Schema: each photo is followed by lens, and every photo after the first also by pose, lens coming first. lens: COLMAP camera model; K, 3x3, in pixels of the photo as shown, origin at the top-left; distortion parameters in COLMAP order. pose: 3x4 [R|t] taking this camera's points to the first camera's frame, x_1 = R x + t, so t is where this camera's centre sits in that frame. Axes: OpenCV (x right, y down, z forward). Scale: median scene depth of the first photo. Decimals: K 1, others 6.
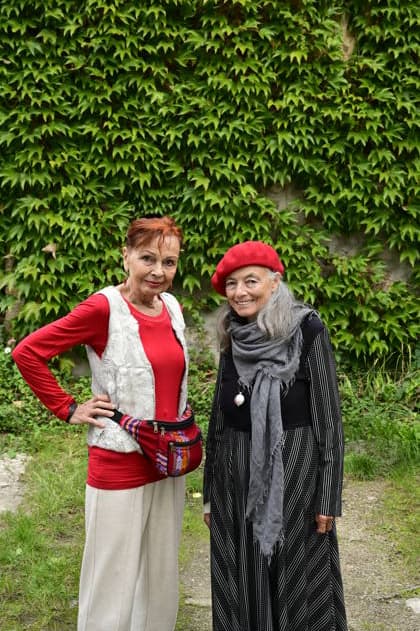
lens RADIAL K [[775.1, 0, 210.9], [0, 775.1, 319.8], [0, 0, 1]] dist [0.005711, 0.000000]
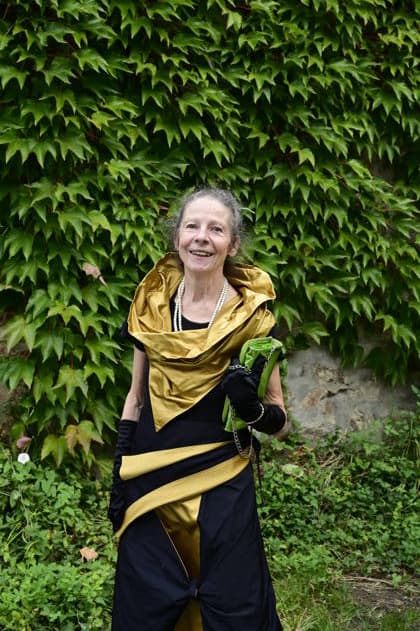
lens RADIAL K [[911.4, 0, 203.4], [0, 911.4, 320.7], [0, 0, 1]] dist [0.001111, 0.000000]
pose [[0.913540, -0.073857, 0.399988, -0.401126], [0.089076, 0.995833, -0.019565, -0.033974], [-0.396876, 0.053503, 0.916312, 0.351545]]
